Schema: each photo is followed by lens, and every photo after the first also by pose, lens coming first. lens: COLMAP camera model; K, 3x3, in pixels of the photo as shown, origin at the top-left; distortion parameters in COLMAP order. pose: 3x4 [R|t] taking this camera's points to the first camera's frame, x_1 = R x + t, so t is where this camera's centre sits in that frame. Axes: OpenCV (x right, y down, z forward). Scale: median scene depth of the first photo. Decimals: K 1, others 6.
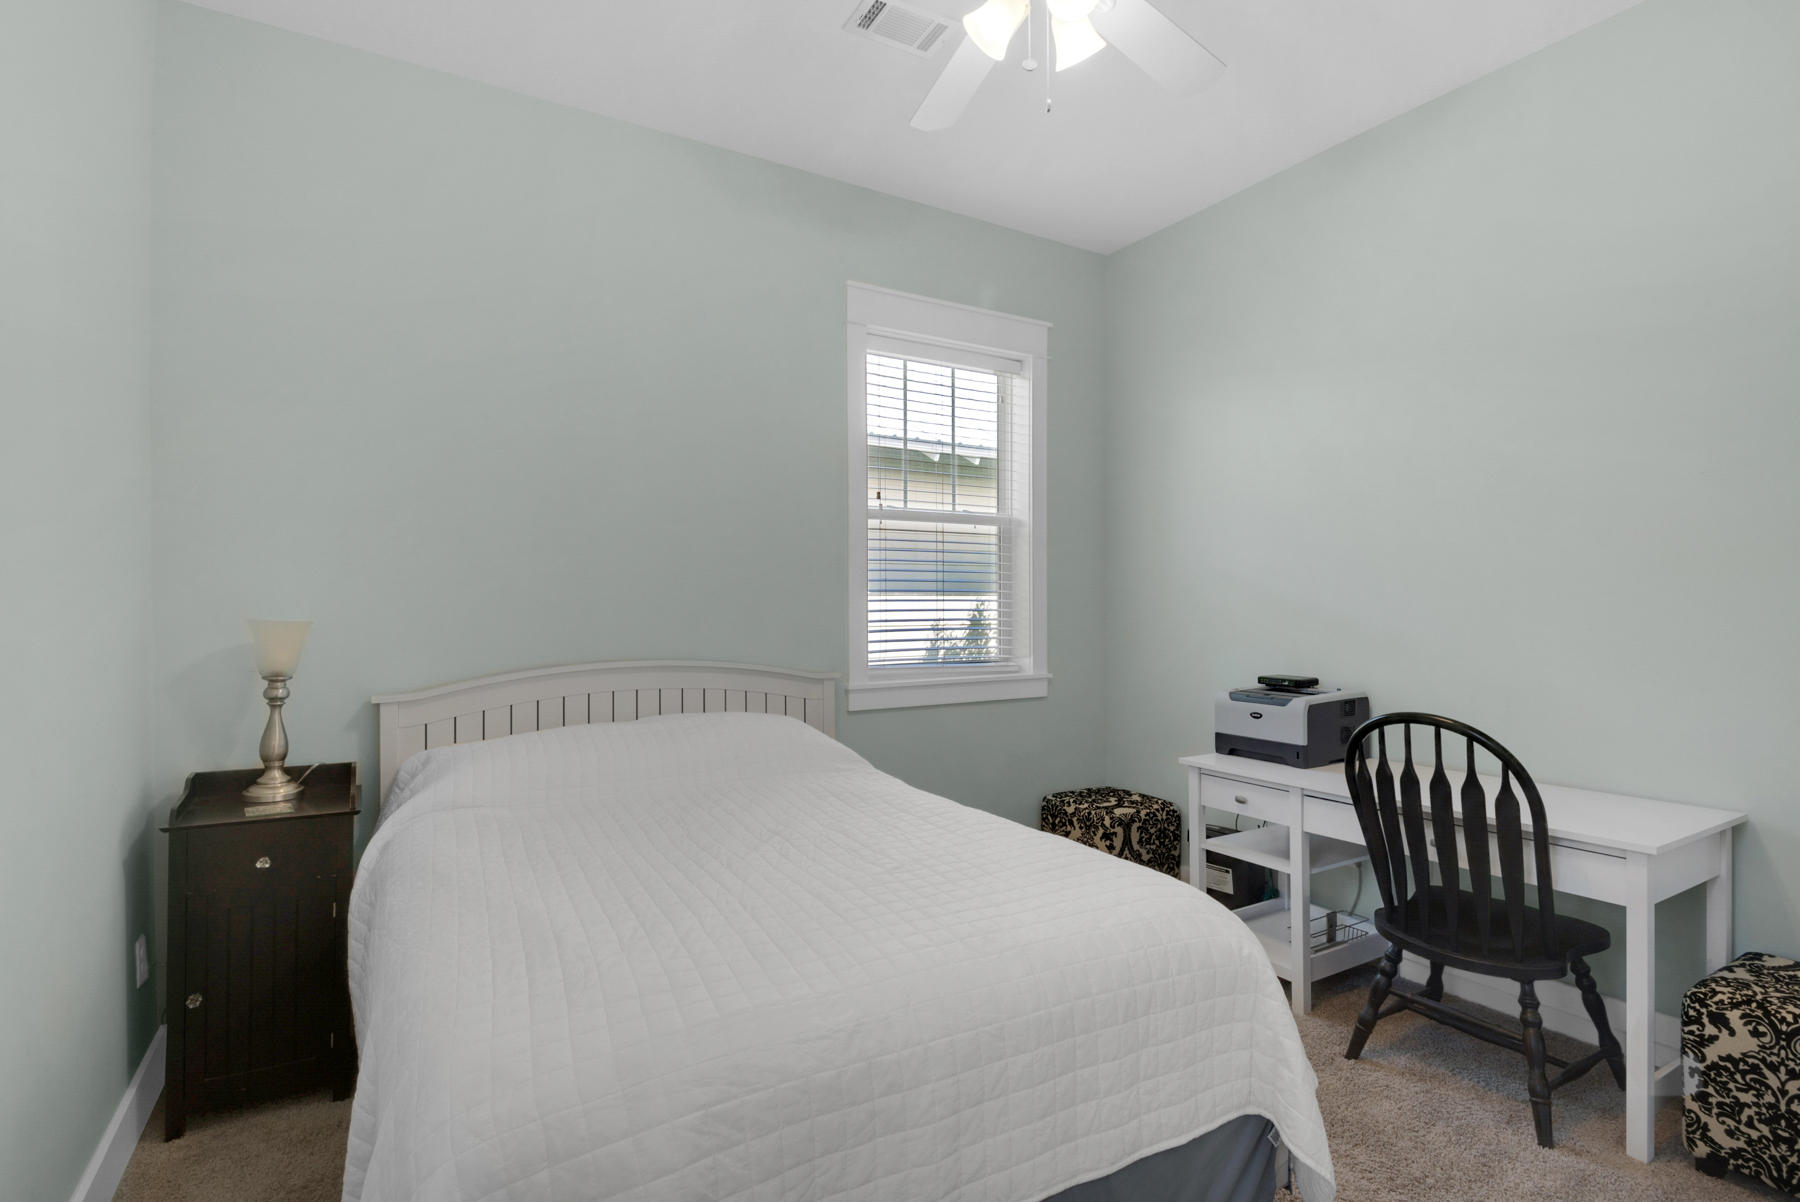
lens RADIAL K [[888.9, 0, 900.0], [0, 888.9, 601.0], [0, 0, 1]] dist [0.037687, -0.000660]
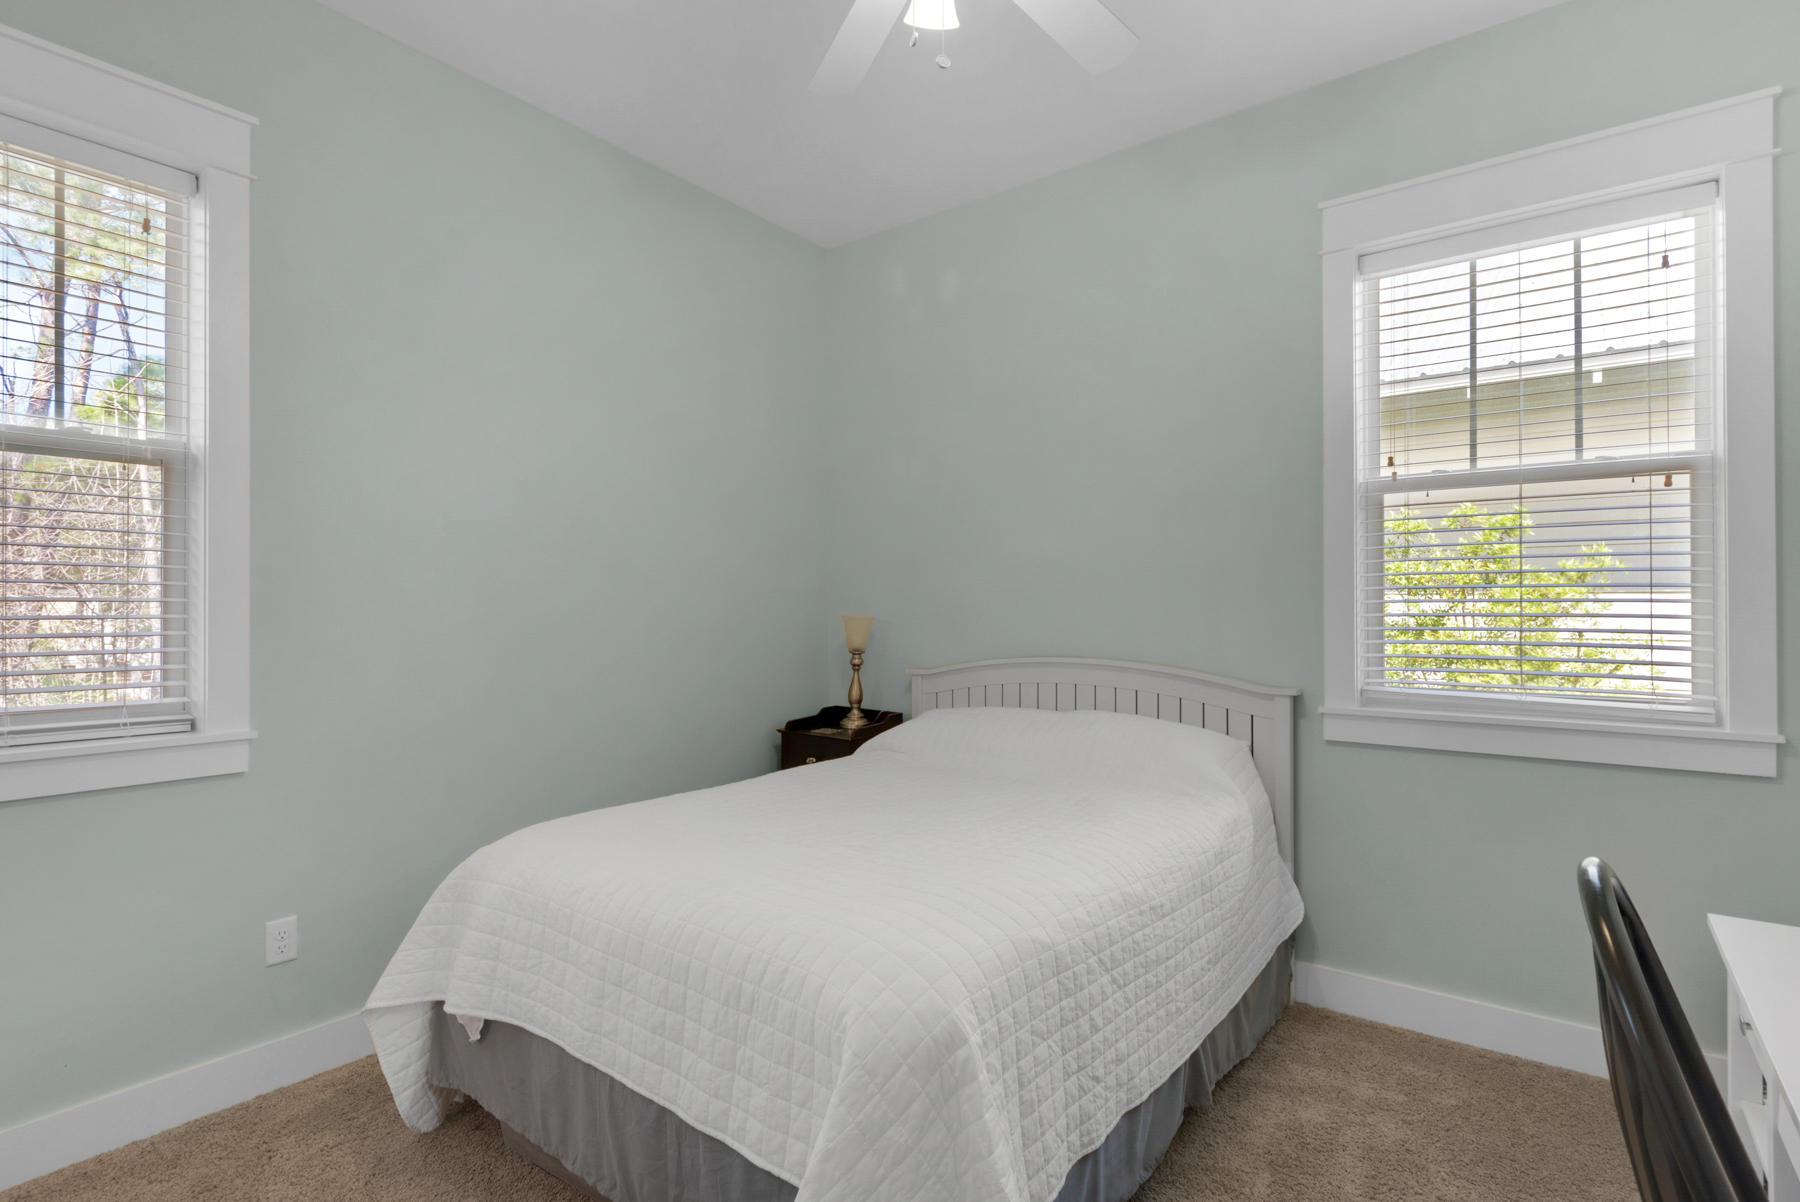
lens RADIAL K [[906.3, 0, 900.0], [0, 906.3, 601.0], [0, 0, 1]] dist [0.004853, 0.000085]
pose [[0.348791, -0.003601, -0.937193, 0.568289], [0.001393, 0.999994, -0.003324, 0.001188], [0.937199, -0.000147, 0.348794, 0.357024]]
